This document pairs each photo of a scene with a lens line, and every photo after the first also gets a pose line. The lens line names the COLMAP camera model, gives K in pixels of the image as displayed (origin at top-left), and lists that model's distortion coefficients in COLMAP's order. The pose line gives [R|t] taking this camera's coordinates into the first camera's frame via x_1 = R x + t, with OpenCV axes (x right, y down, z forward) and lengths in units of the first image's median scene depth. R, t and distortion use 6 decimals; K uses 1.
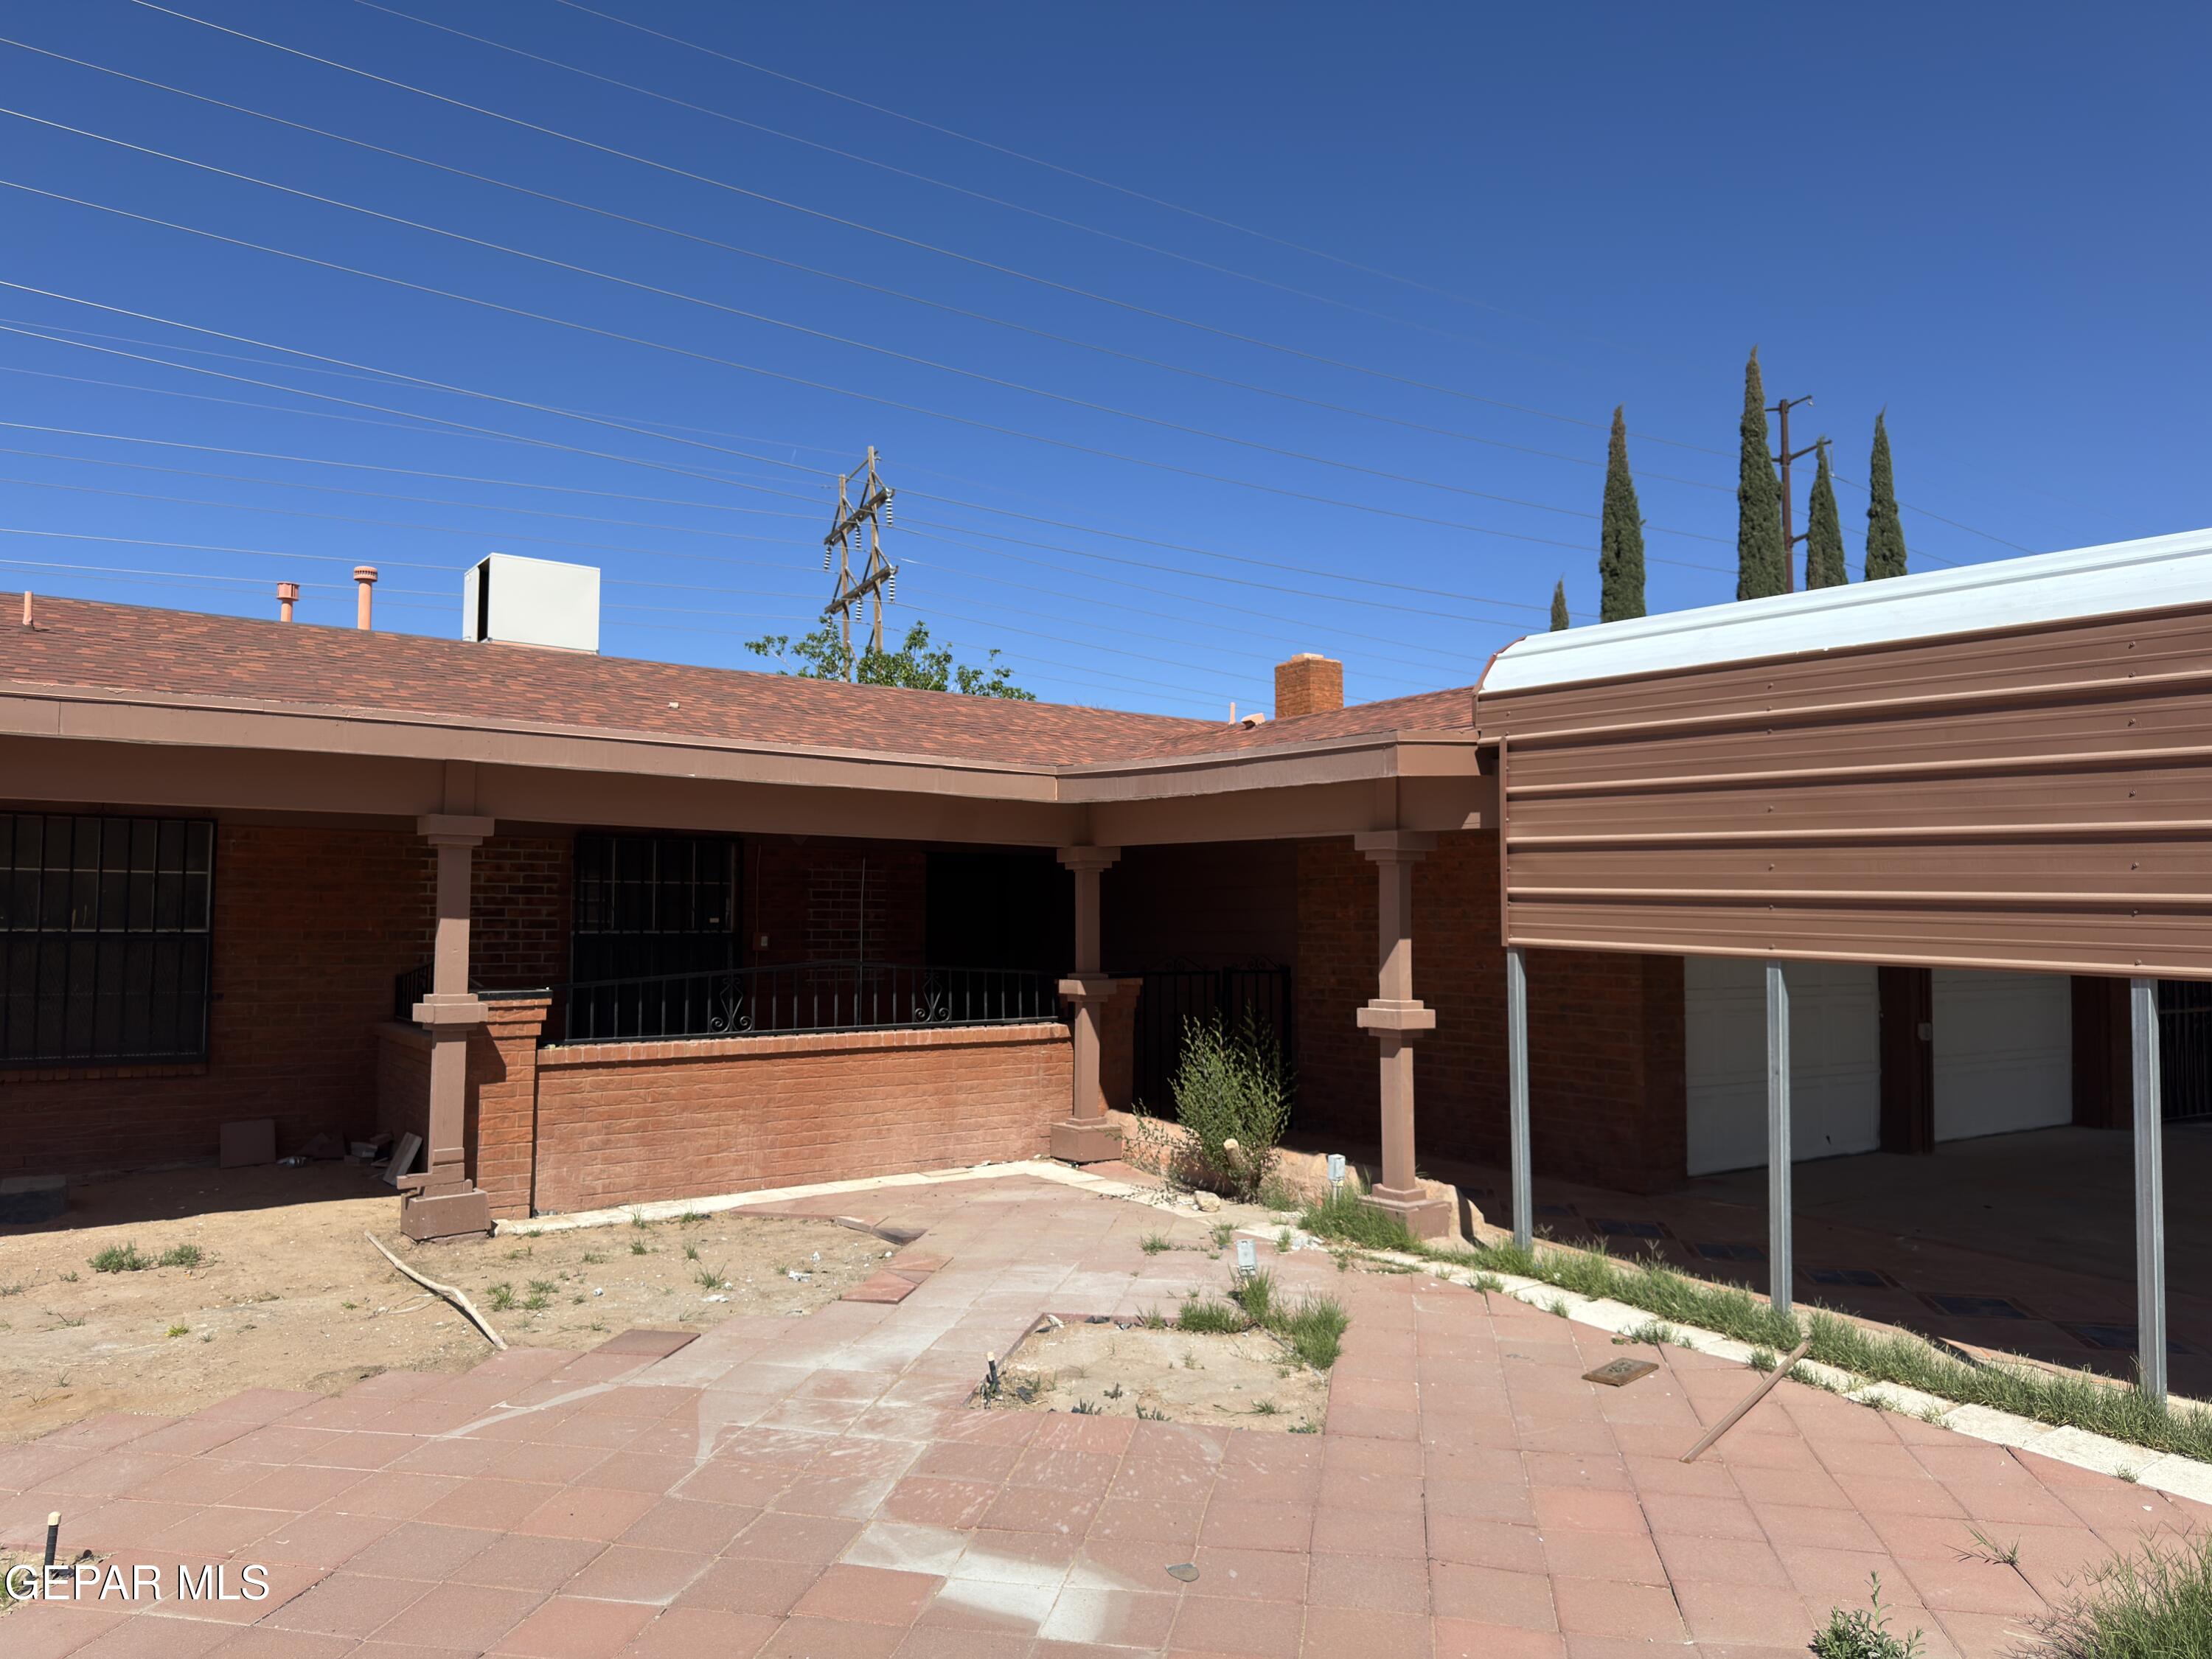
lens RADIAL K [[1527.9, 0, 1120.1], [0, 1527.9, 836.8], [0, 0, 1]] dist [0.145685, -0.261270]
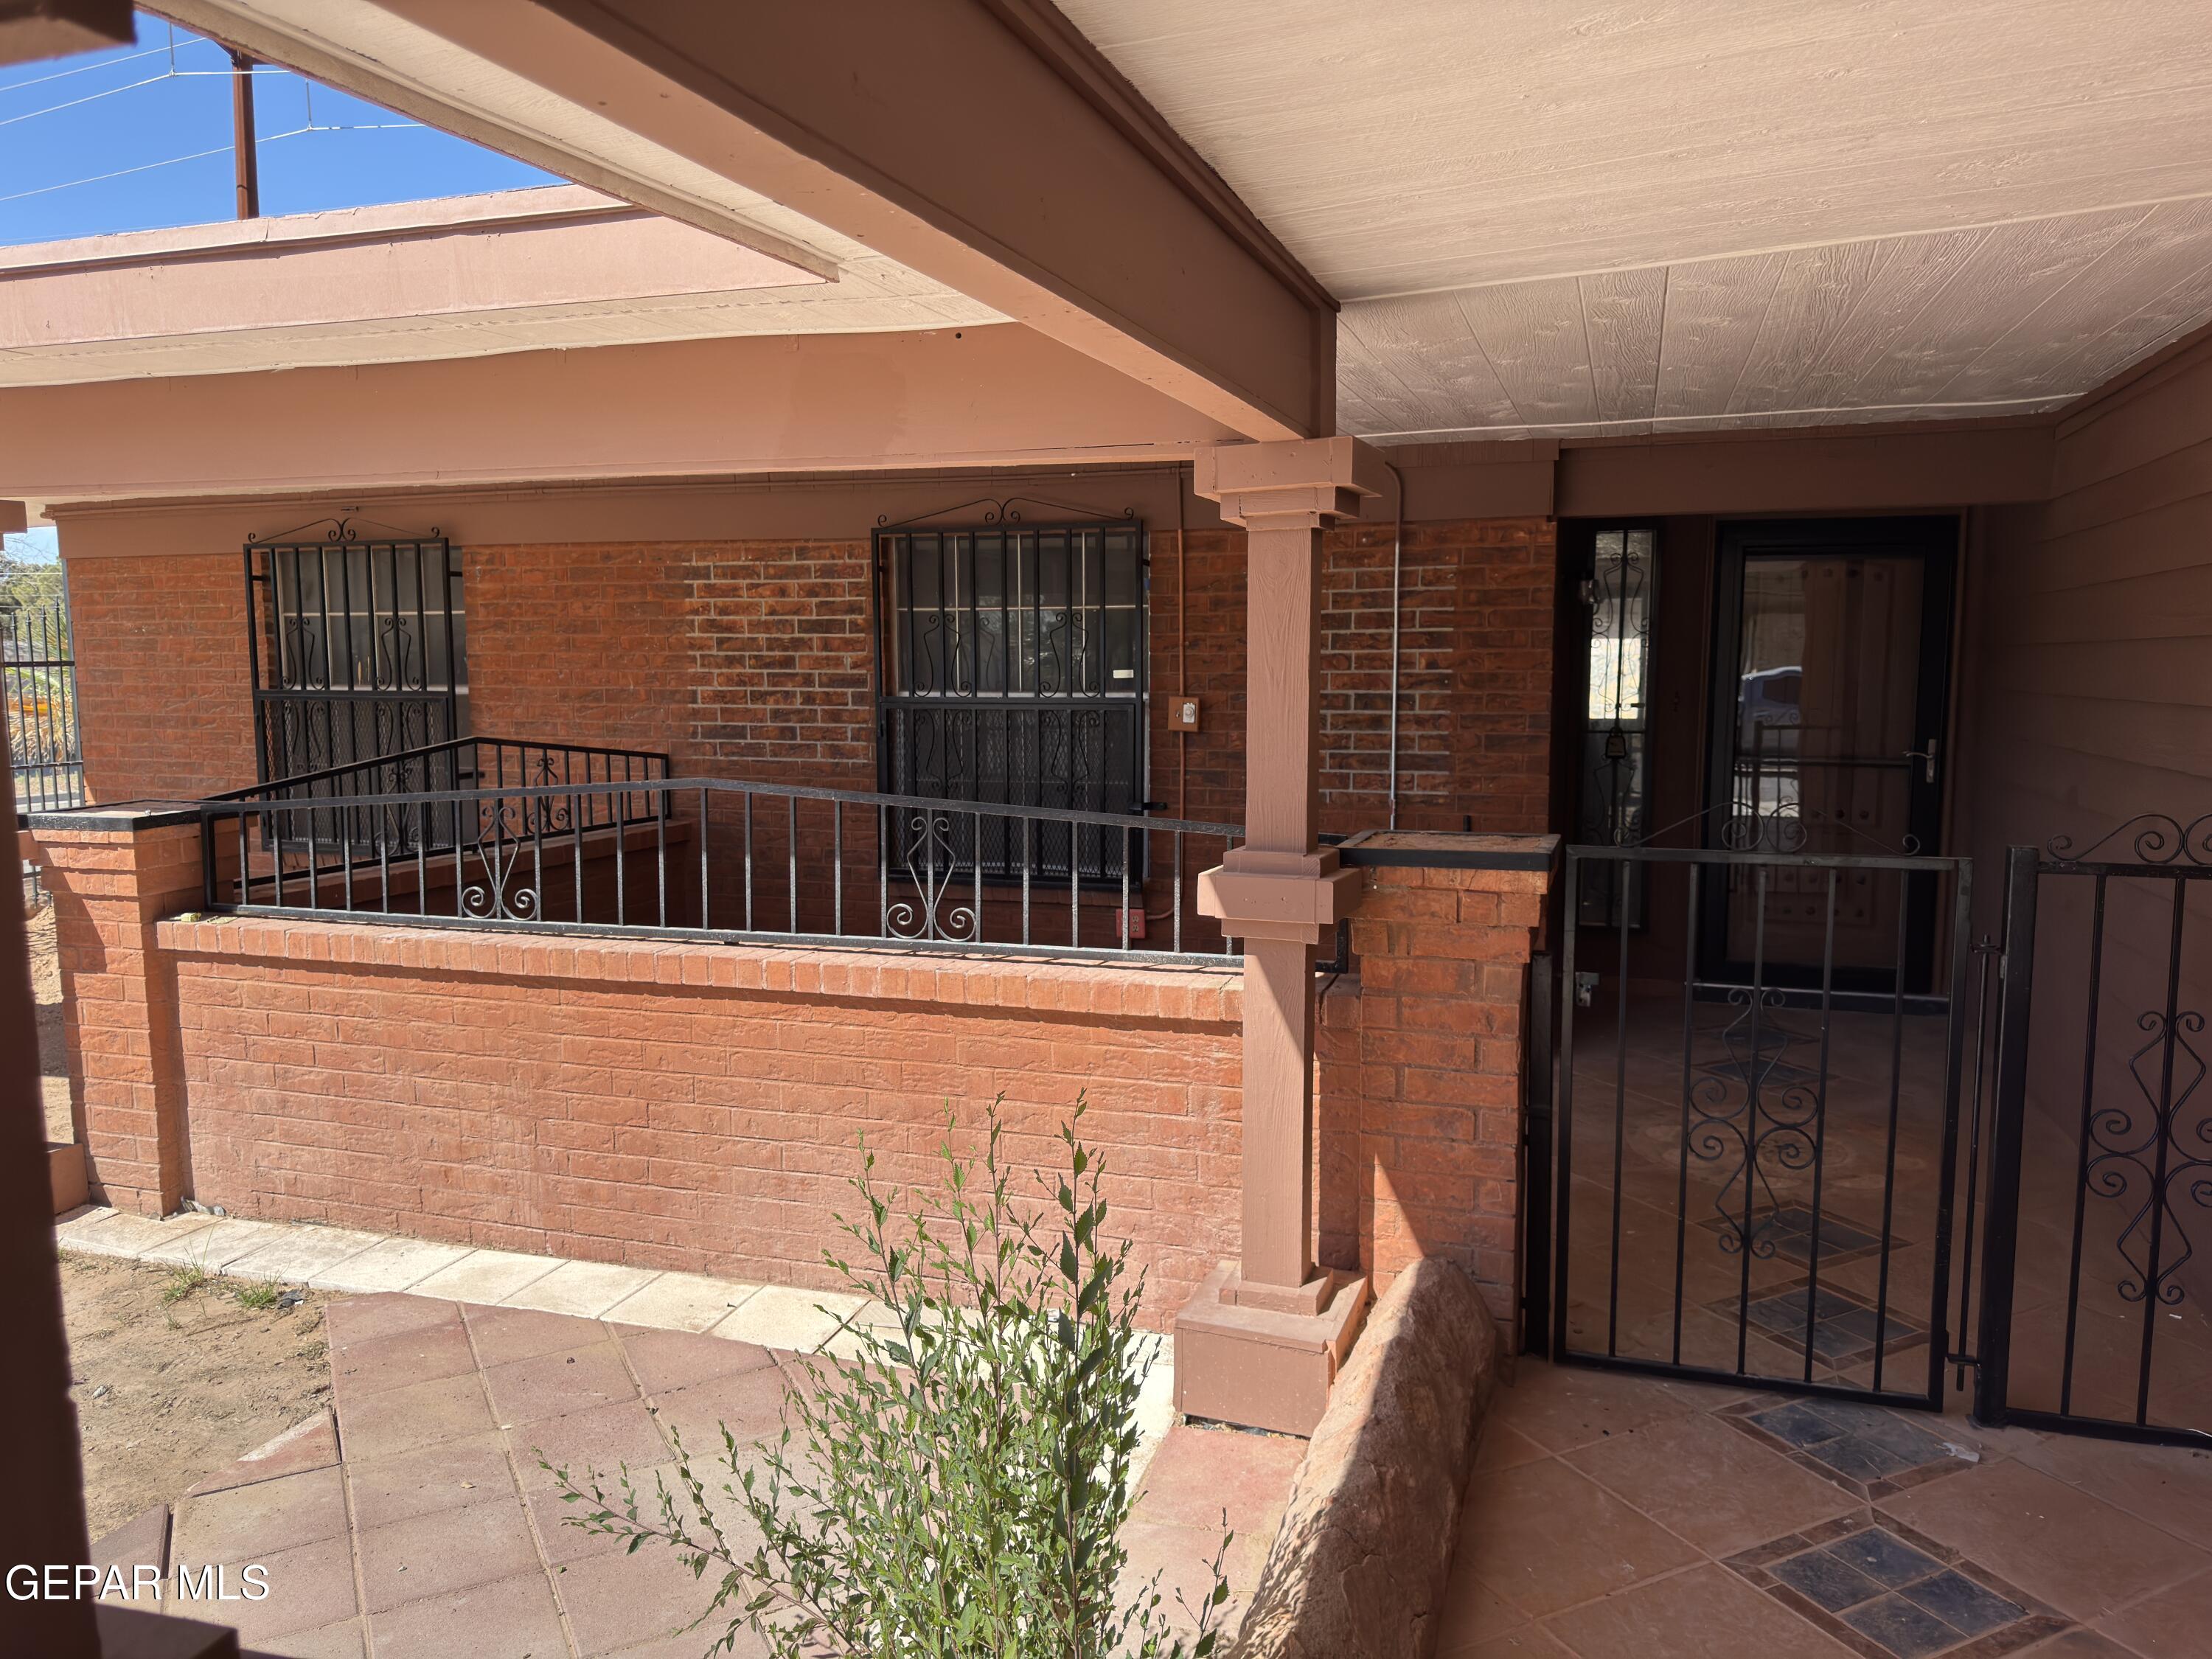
lens RADIAL K [[1527.9, 0, 1120.1], [0, 1527.9, 836.8], [0, 0, 1]] dist [0.145685, -0.261270]
pose [[0.599993, 0.083731, -0.795611, 0.225110], [0.052401, 0.988259, 0.143522, 0.040447], [0.798287, -0.127803, 0.588561, 0.818699]]
